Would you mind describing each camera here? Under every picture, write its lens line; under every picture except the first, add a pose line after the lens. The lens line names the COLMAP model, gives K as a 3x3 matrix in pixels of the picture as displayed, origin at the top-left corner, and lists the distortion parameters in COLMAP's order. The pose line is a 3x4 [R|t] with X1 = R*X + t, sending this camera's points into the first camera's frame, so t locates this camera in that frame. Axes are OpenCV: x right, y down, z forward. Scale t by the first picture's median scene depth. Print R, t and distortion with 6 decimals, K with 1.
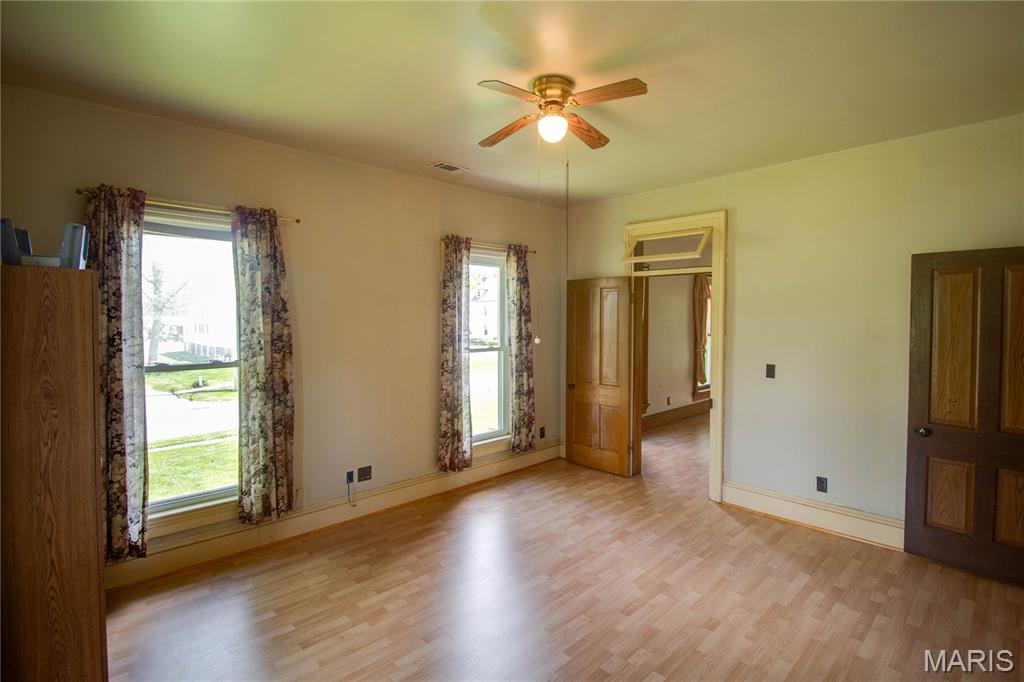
lens RADIAL K [[494.8, 0, 521.0], [0, 494.8, 324.5], [0, 0, 1]] dist [-0.005897, -0.005046]
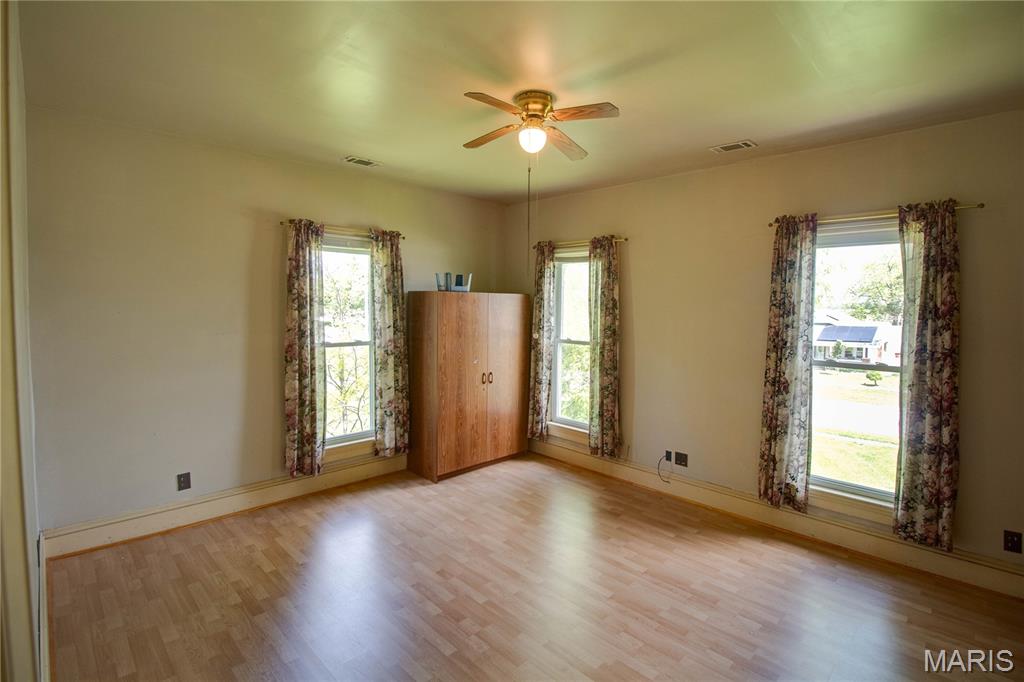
lens RADIAL K [[494.8, 0, 524.3], [0, 494.8, 323.3], [0, 0, 1]] dist [-0.005897, -0.005046]
pose [[0.010430, 0.039678, -0.999158, 0.736940], [-0.027571, 0.998844, 0.039378, -0.028113], [0.999565, 0.027138, 0.011512, 0.623912]]
